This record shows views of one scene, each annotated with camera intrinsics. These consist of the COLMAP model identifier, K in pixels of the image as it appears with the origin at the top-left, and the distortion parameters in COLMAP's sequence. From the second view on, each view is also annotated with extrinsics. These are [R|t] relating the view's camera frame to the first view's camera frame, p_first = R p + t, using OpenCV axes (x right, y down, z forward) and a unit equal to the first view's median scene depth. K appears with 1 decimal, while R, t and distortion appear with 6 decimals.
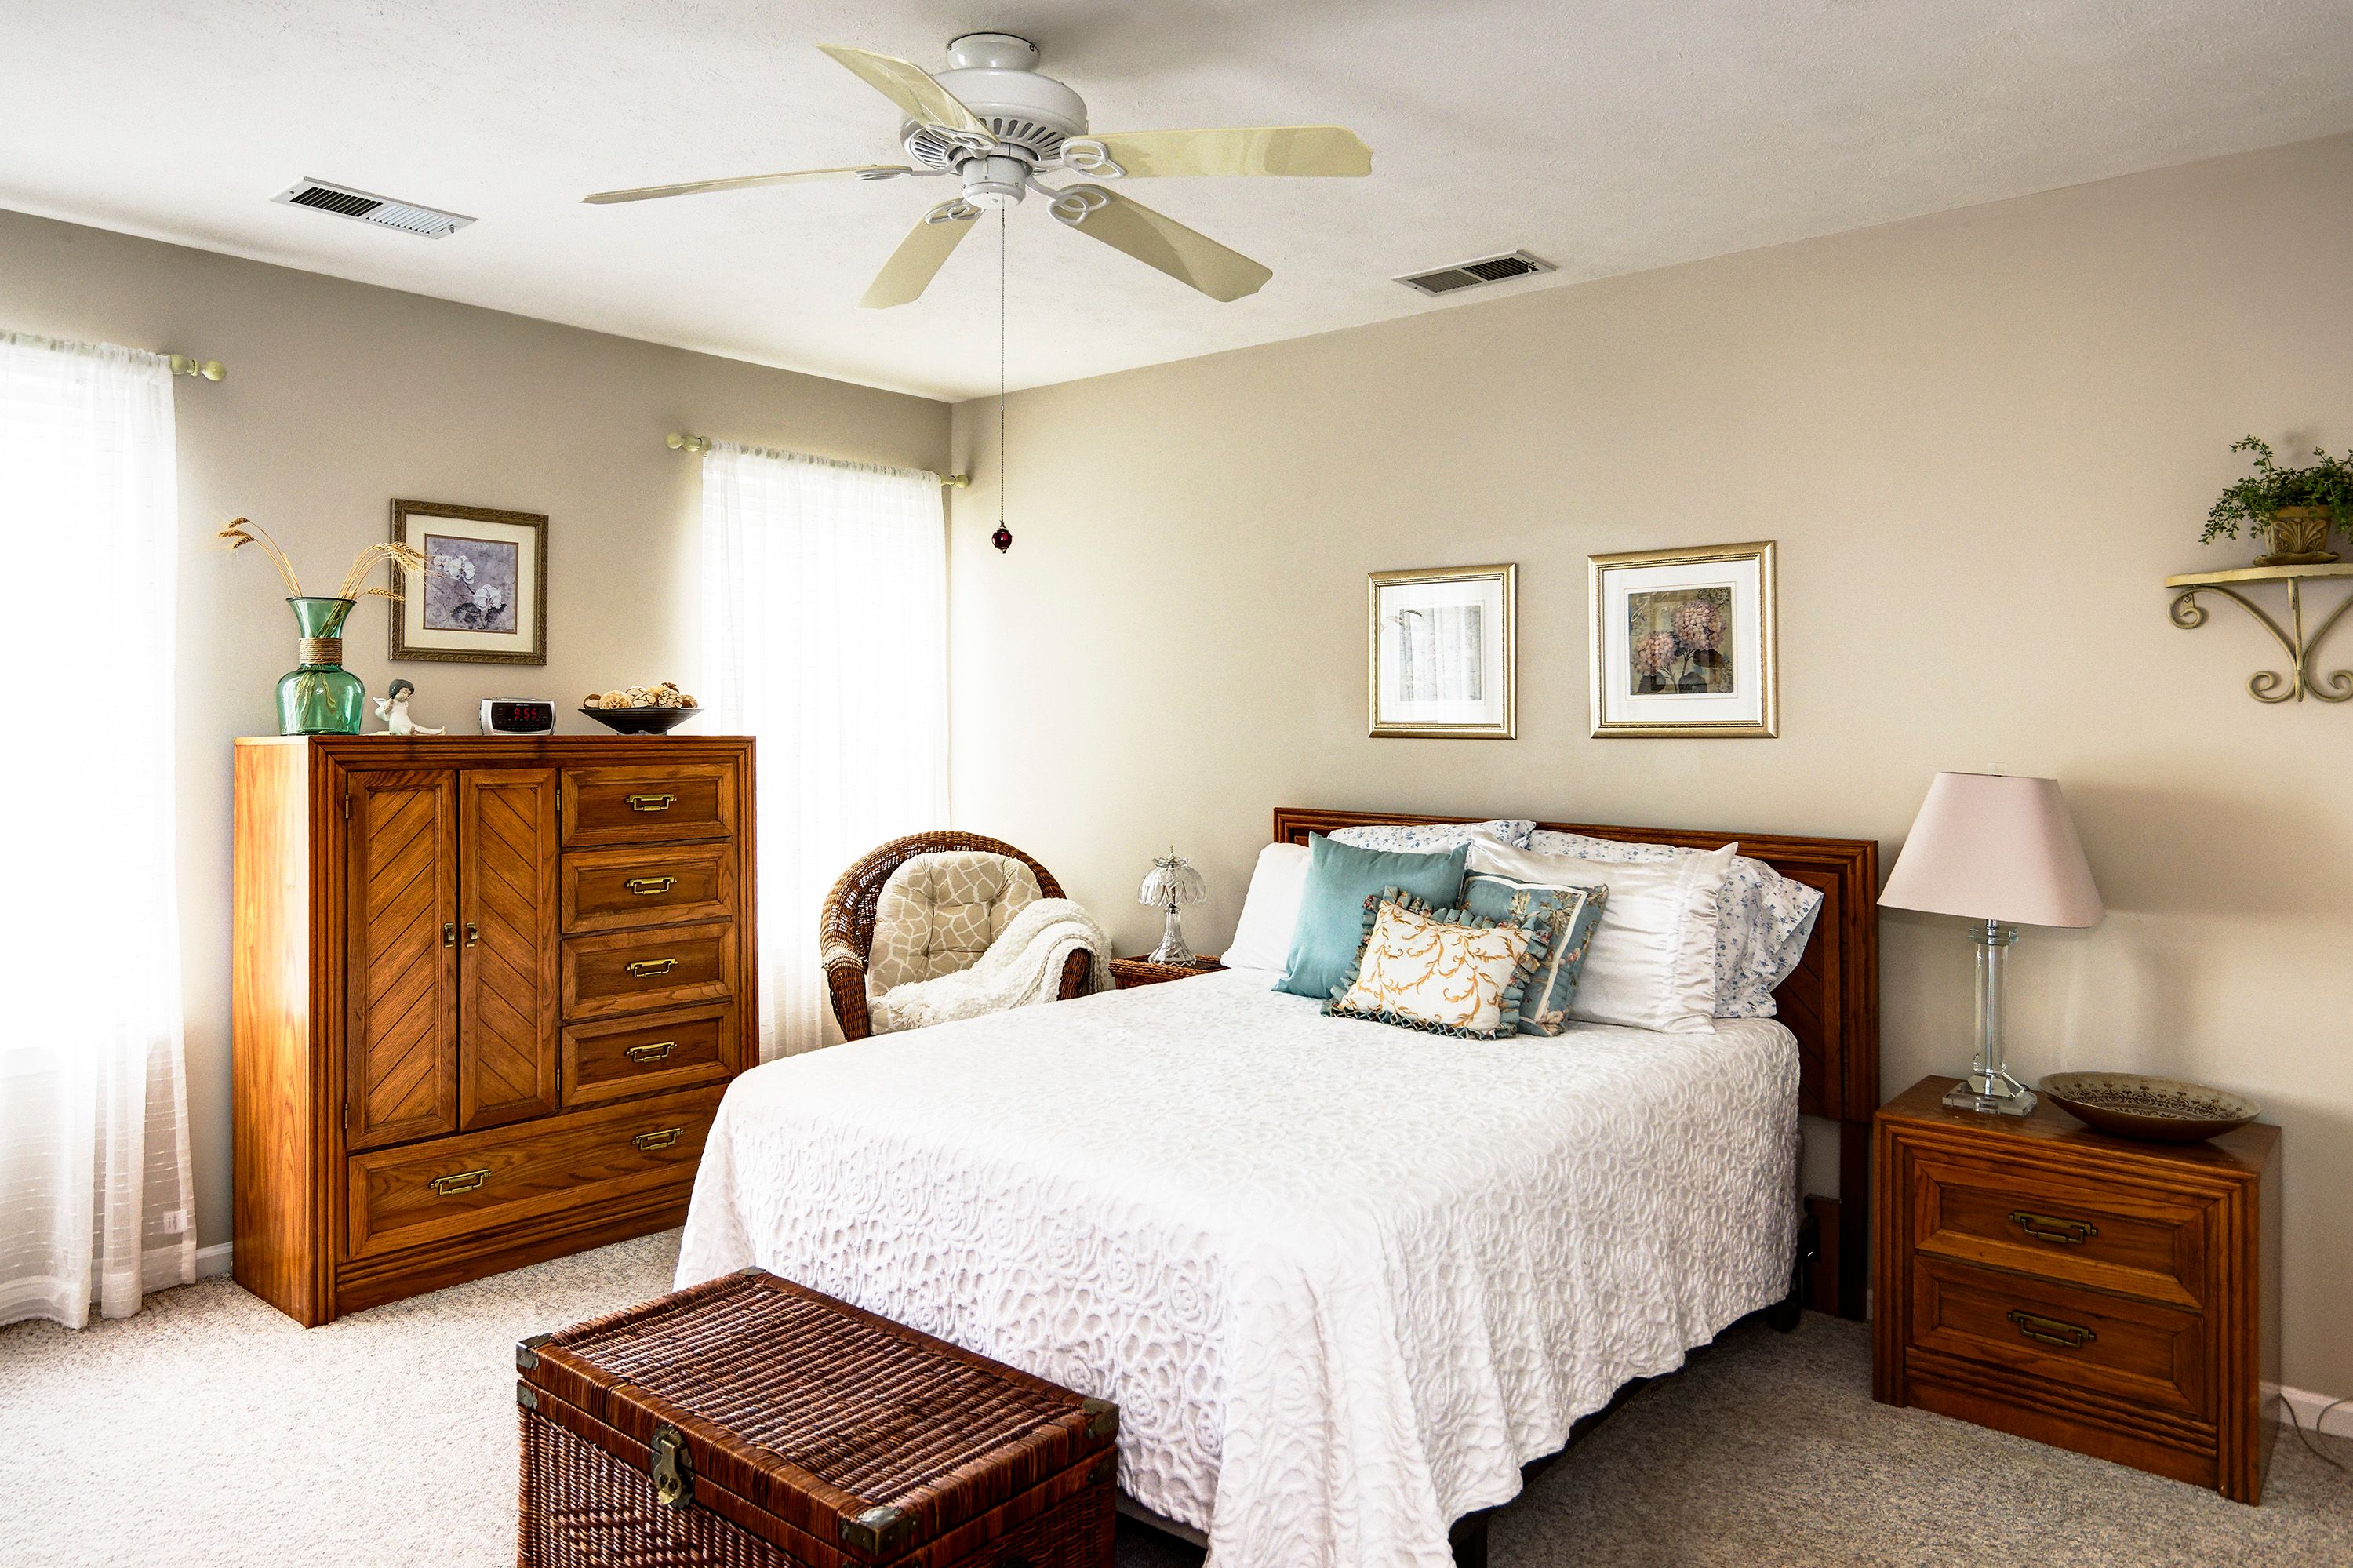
lens RADIAL K [[1497.6, 0, 1215.9], [0, 1497.6, 726.8], [0, 0, 1]] dist [0.001403, 0.000349]
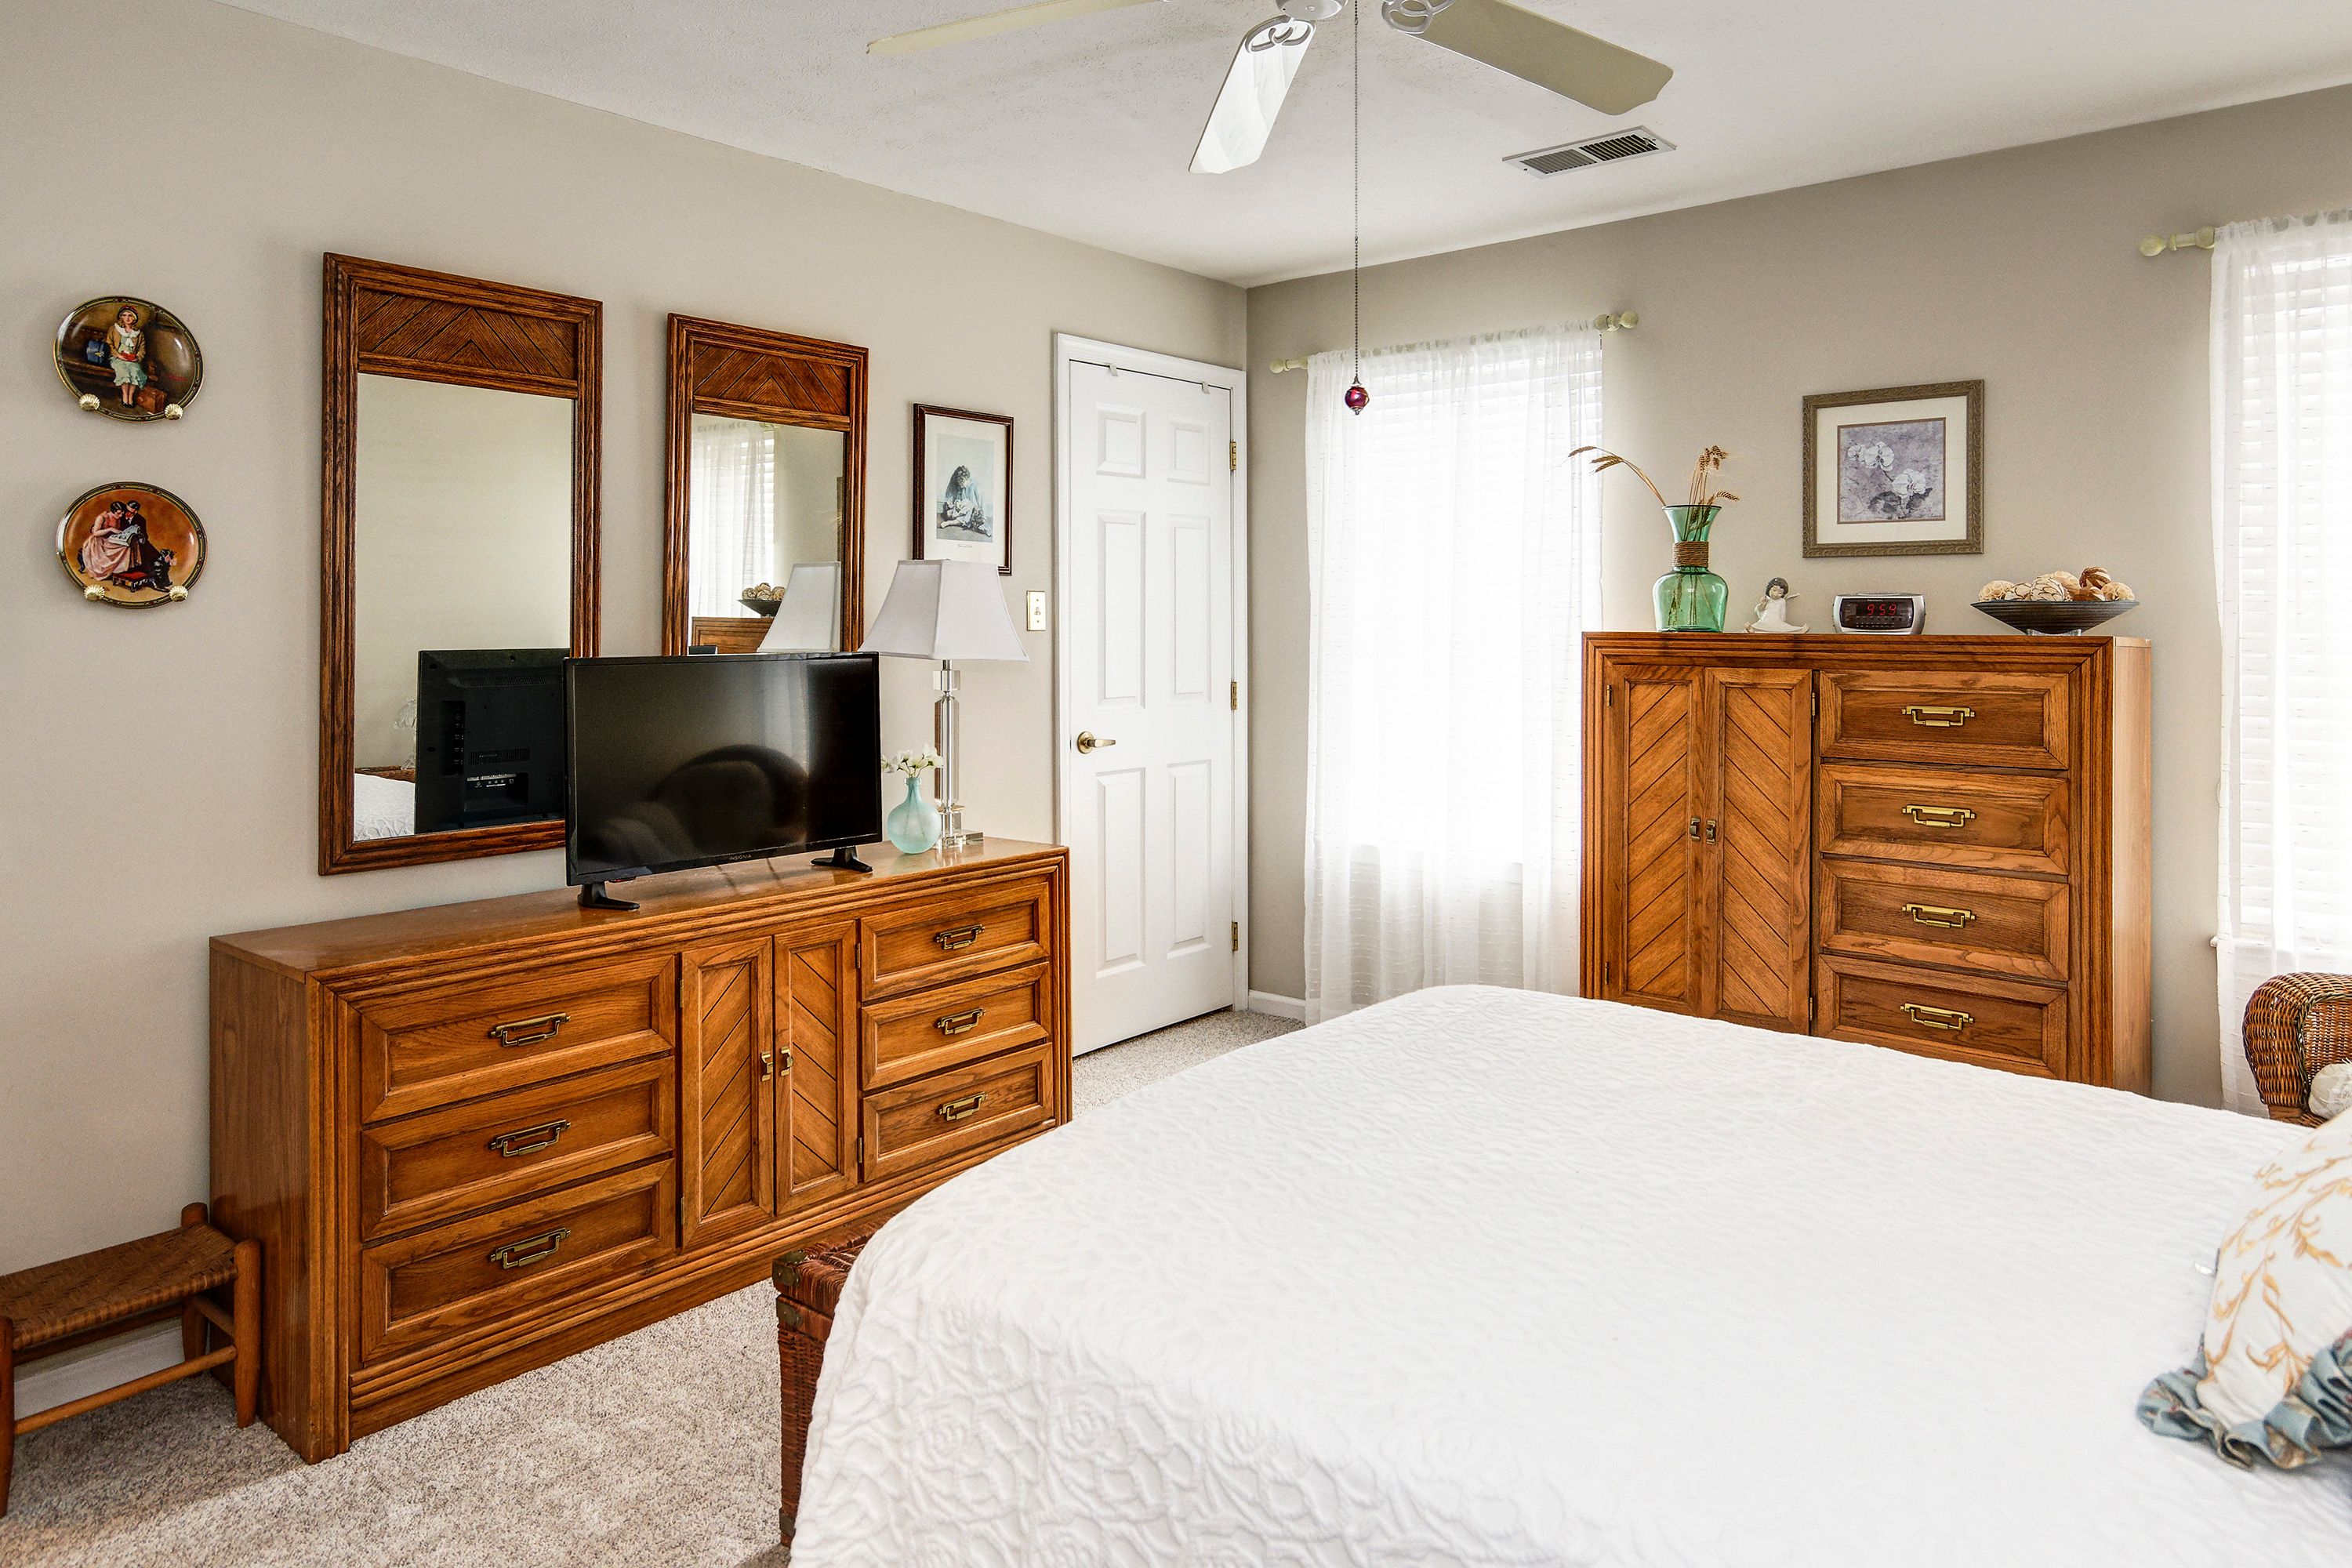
lens RADIAL K [[1494.5, 0, 1170.5], [0, 1494.5, 634.4], [0, 0, 1]] dist [-0.002866, -0.001353]
pose [[-0.011705, 0.006746, -0.999909, 0.458033], [-0.003367, 0.999971, 0.006786, 0.001385], [0.999926, 0.003446, -0.011682, 0.594283]]
